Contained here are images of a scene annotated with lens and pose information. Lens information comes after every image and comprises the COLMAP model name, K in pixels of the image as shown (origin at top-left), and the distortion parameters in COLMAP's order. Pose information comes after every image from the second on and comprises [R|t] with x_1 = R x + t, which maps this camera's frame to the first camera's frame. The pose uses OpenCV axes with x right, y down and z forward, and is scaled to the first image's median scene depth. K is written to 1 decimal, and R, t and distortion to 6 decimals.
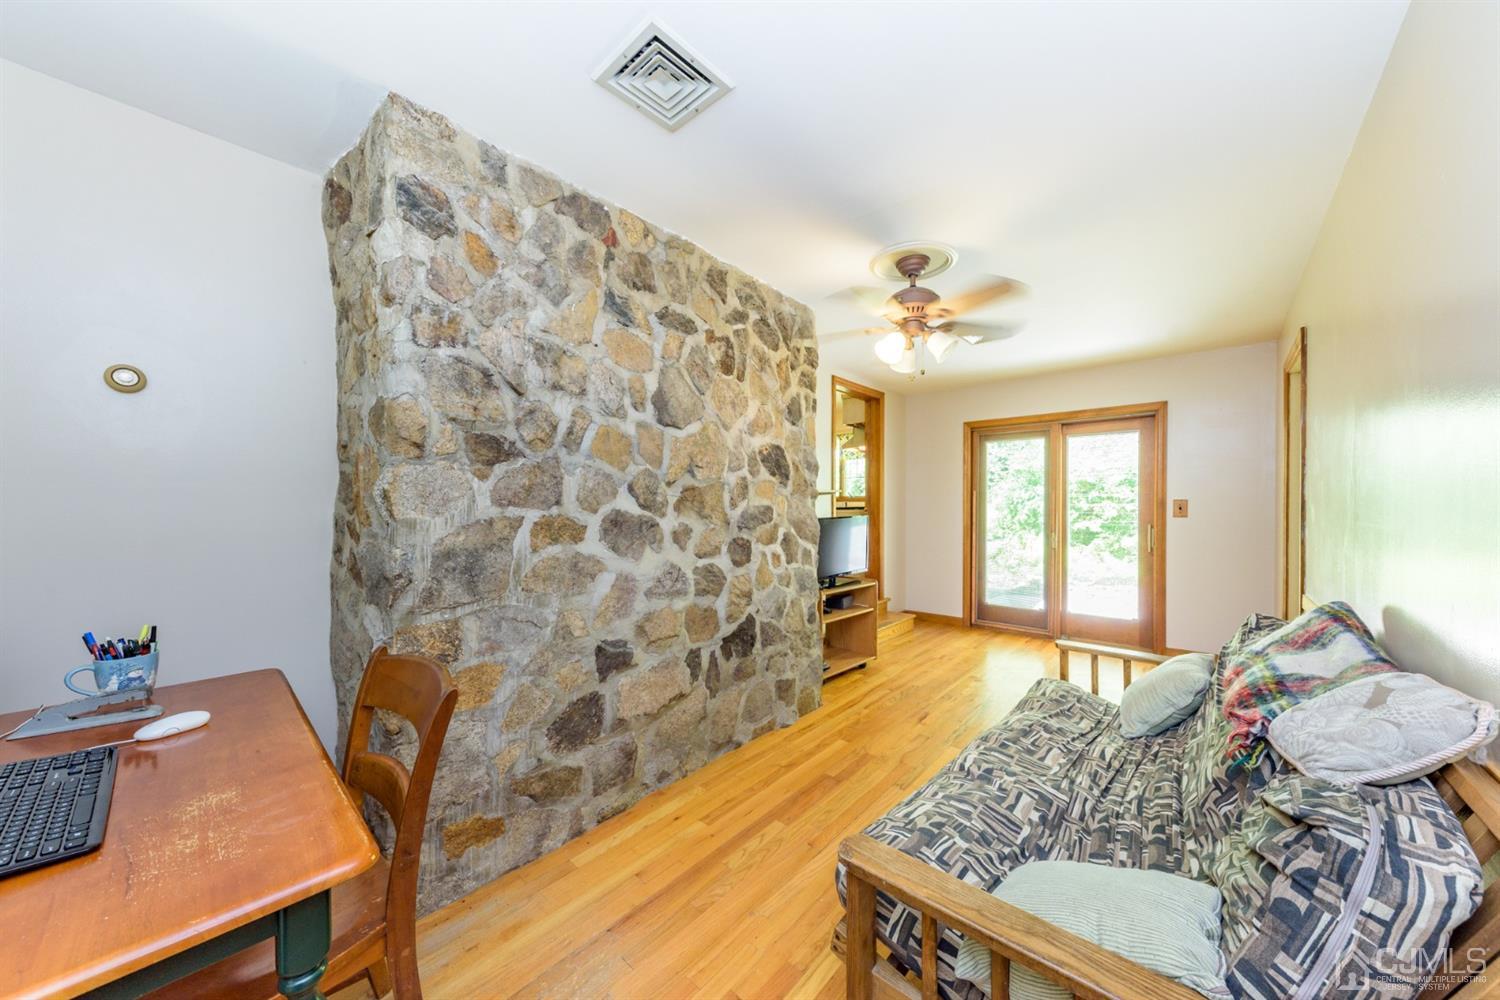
lens RADIAL K [[512.1, 0, 756.8], [0, 512.1, 504.8], [0, 0, 1]] dist [0.009276, -0.001647]
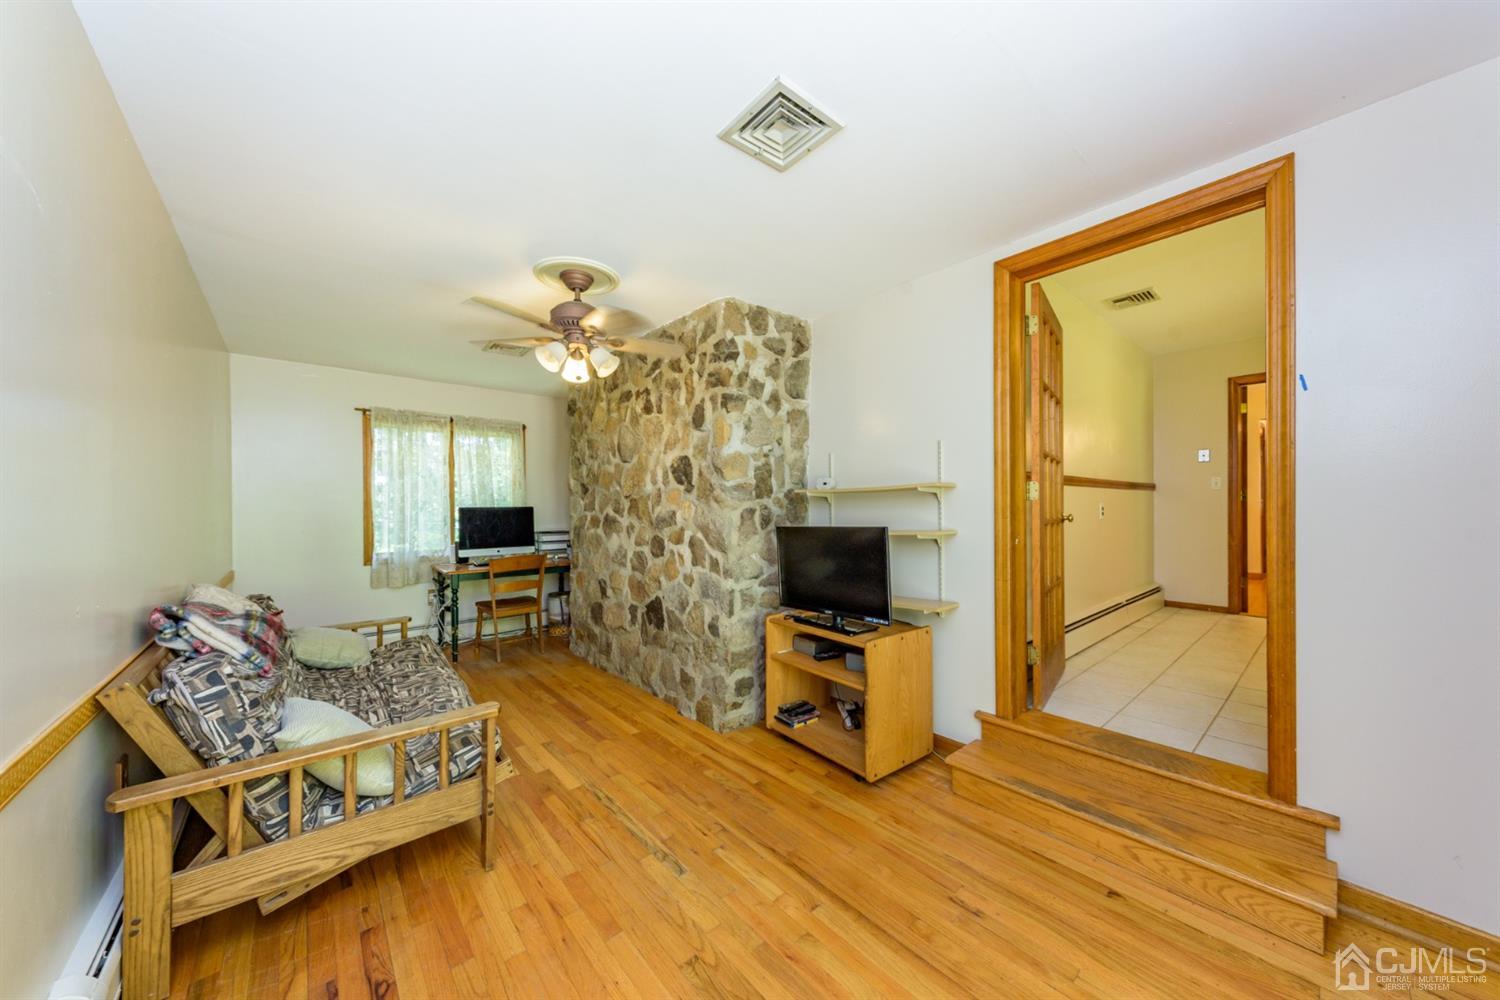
lens RADIAL K [[512.1, 0, 751.7], [0, 512.1, 504.5], [0, 0, 1]] dist [0.009276, -0.001647]
pose [[-0.140057, -0.007326, -0.990116, 1.176176], [0.004743, 0.999956, -0.008070, -0.002134], [0.990132, -0.005827, -0.140016, 1.372759]]
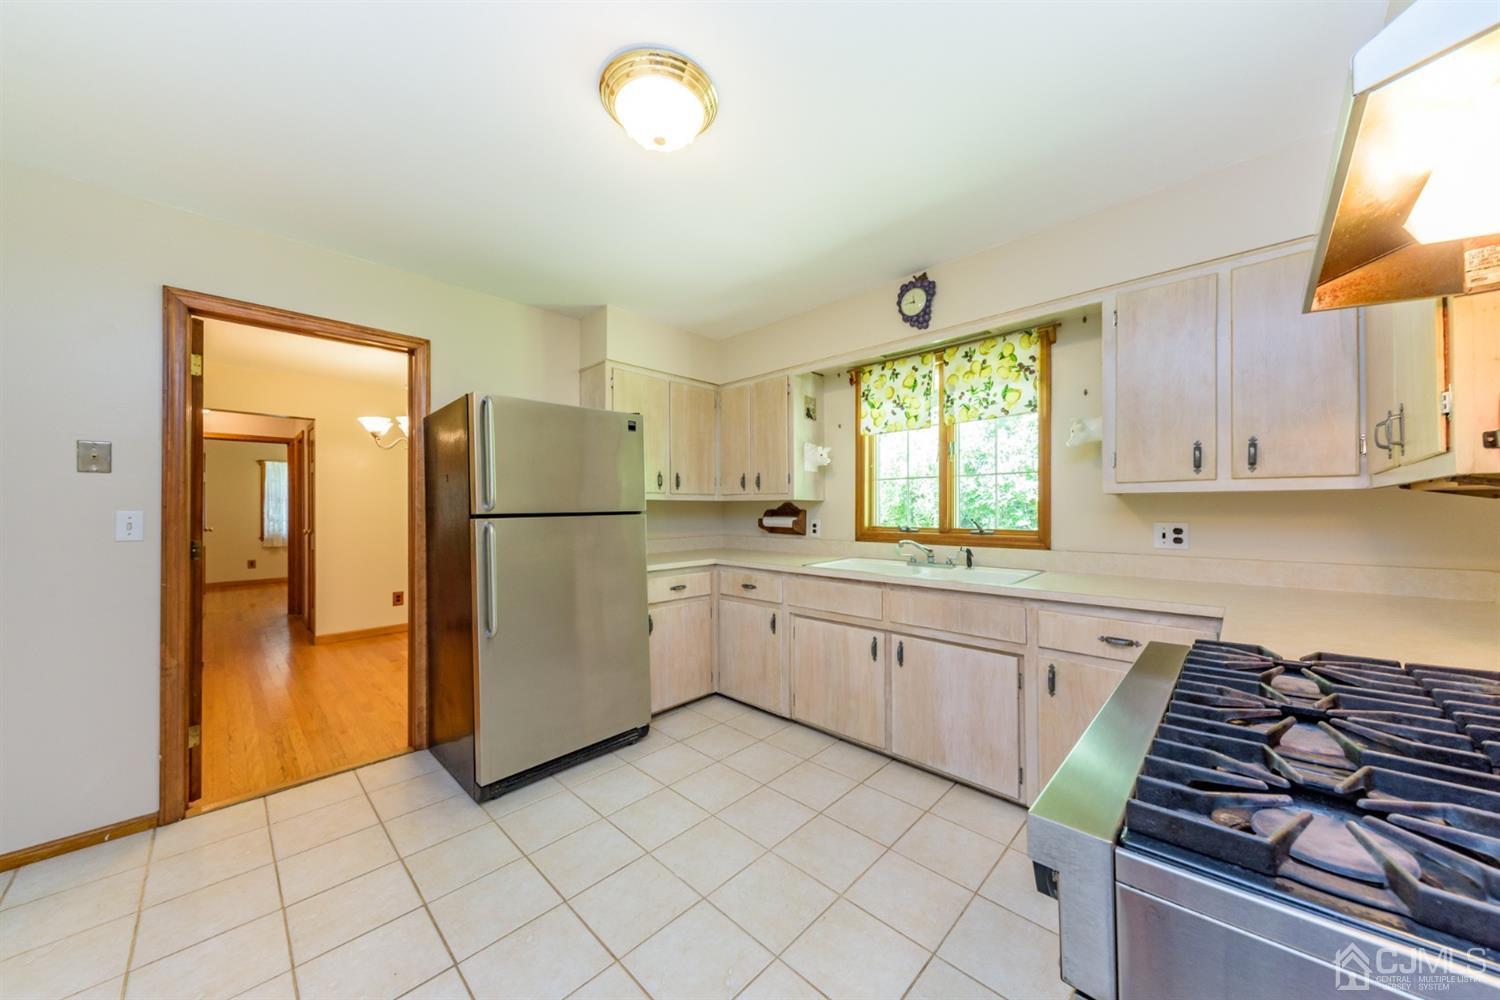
lens RADIAL K [[512.1, 0, 752.9], [0, 512.1, 505.7], [0, 0, 1]] dist [0.009276, -0.001647]
pose [[0.998681, -0.006552, -0.050920, 0.149907], [0.006341, 0.999971, -0.004301, -0.099011], [0.050947, 0.003972, 0.998693, 1.996420]]
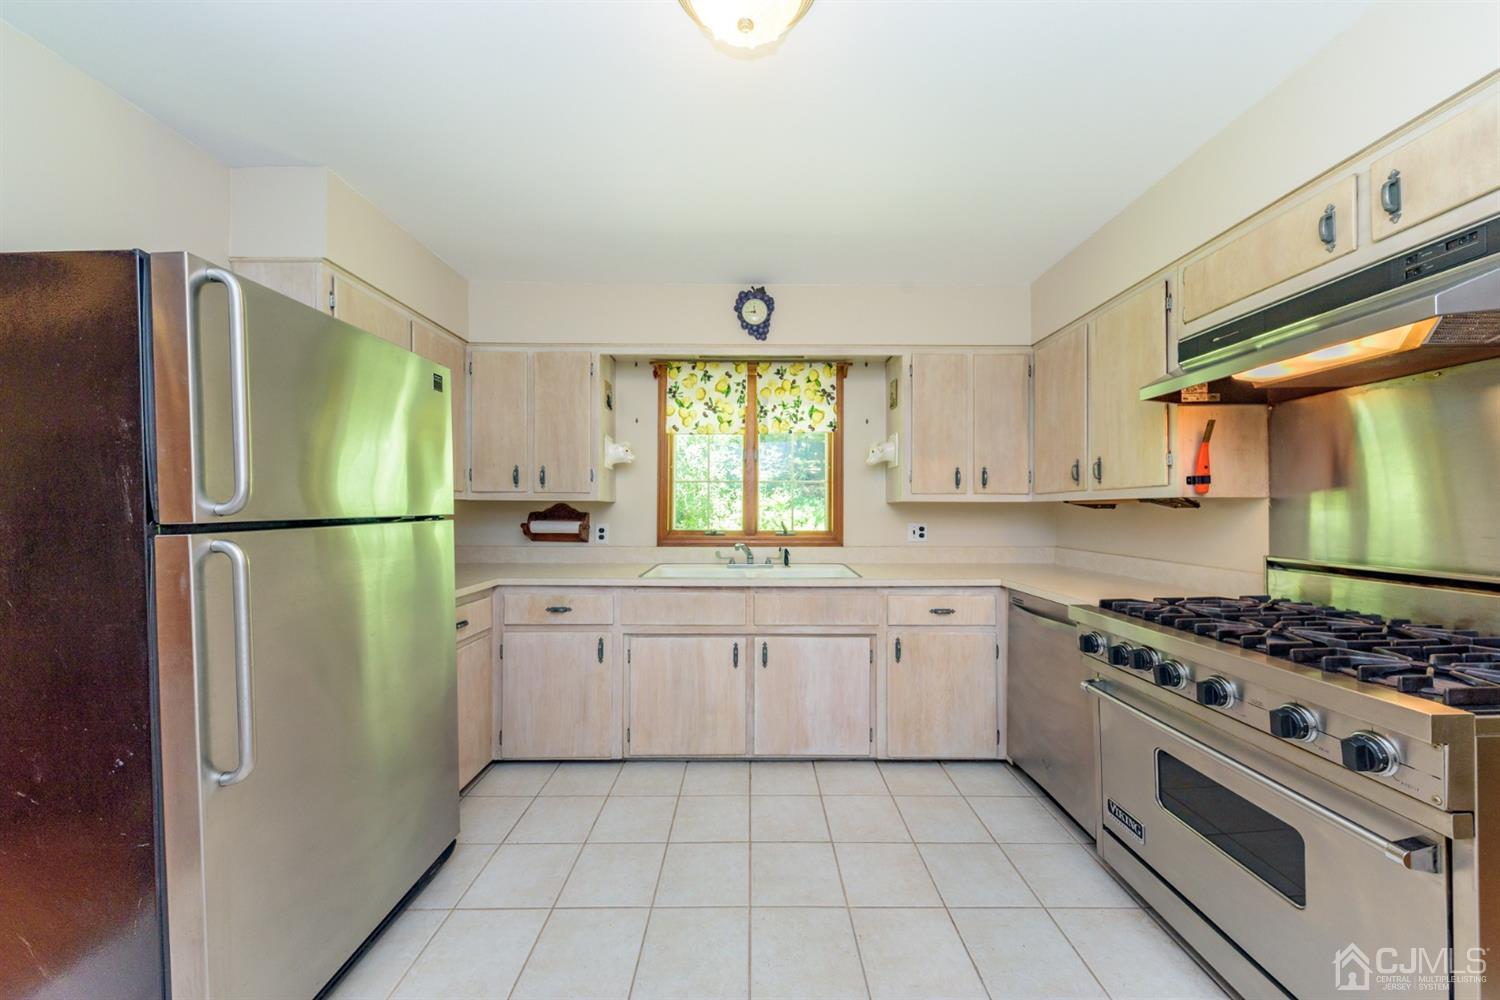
lens RADIAL K [[512.1, 0, 753.4], [0, 512.1, 506.4], [0, 0, 1]] dist [0.009276, -0.001647]
pose [[0.750155, 0.005100, 0.661242, -0.261588], [-0.002133, 0.999984, -0.005292, -0.101249], [-0.661258, 0.002560, 0.750154, 2.235413]]
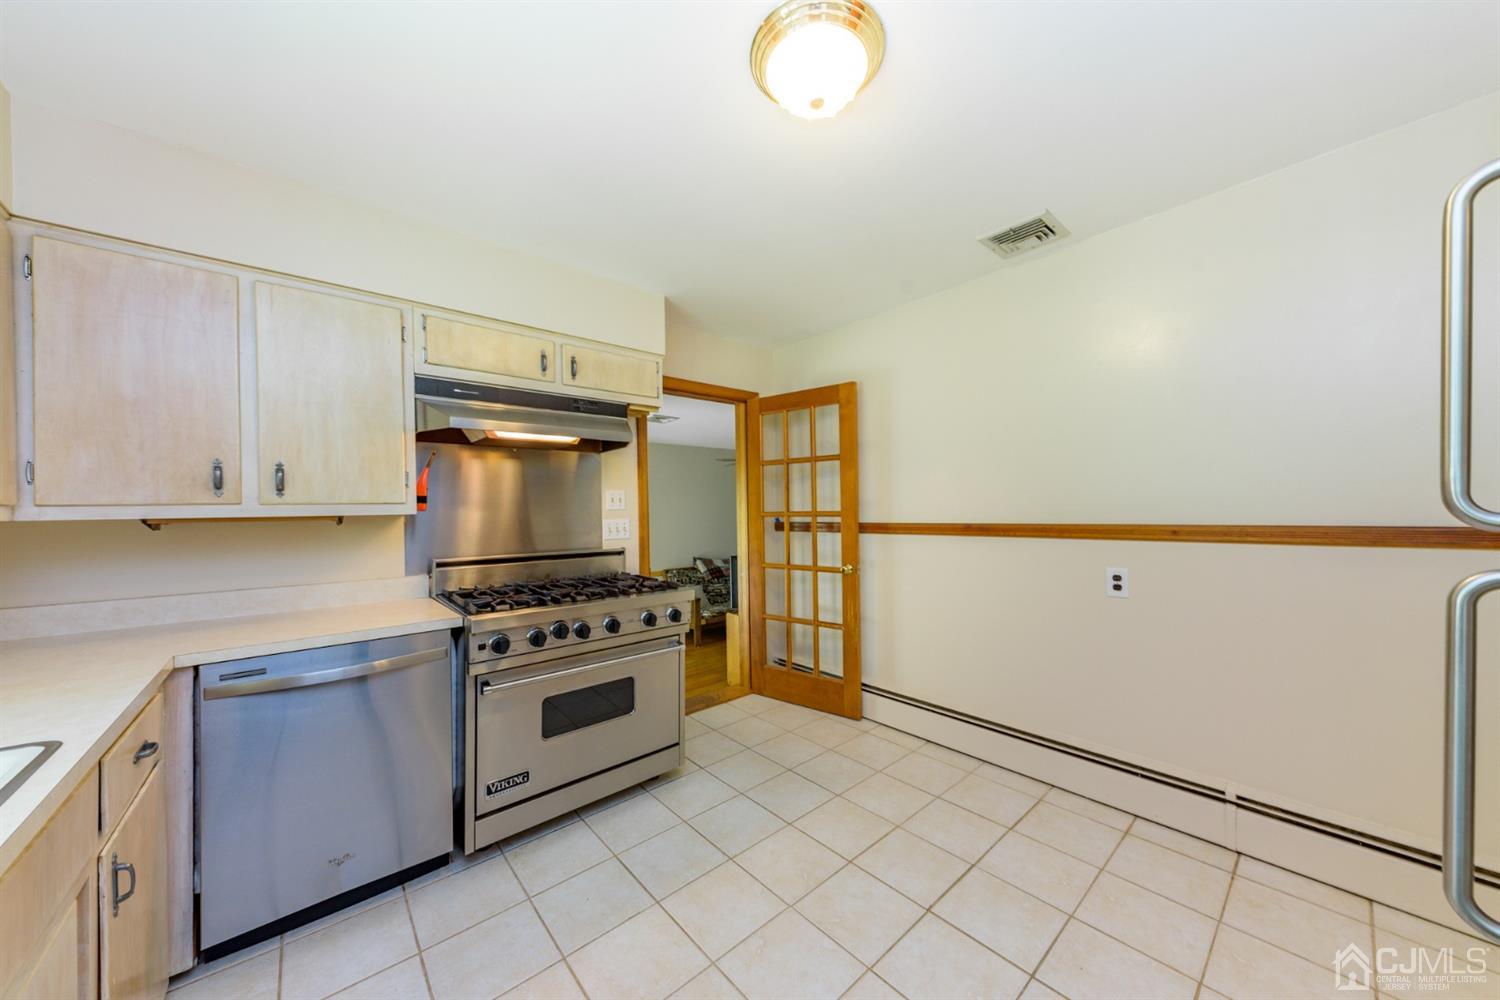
lens RADIAL K [[512.1, 0, 752.2], [0, 512.1, 505.3], [0, 0, 1]] dist [0.009276, -0.001647]
pose [[-0.991336, 0.020459, 0.129750, 0.025843], [0.018998, 0.999742, -0.012482, -0.112530], [-0.129972, -0.009909, -0.991468, 3.069585]]
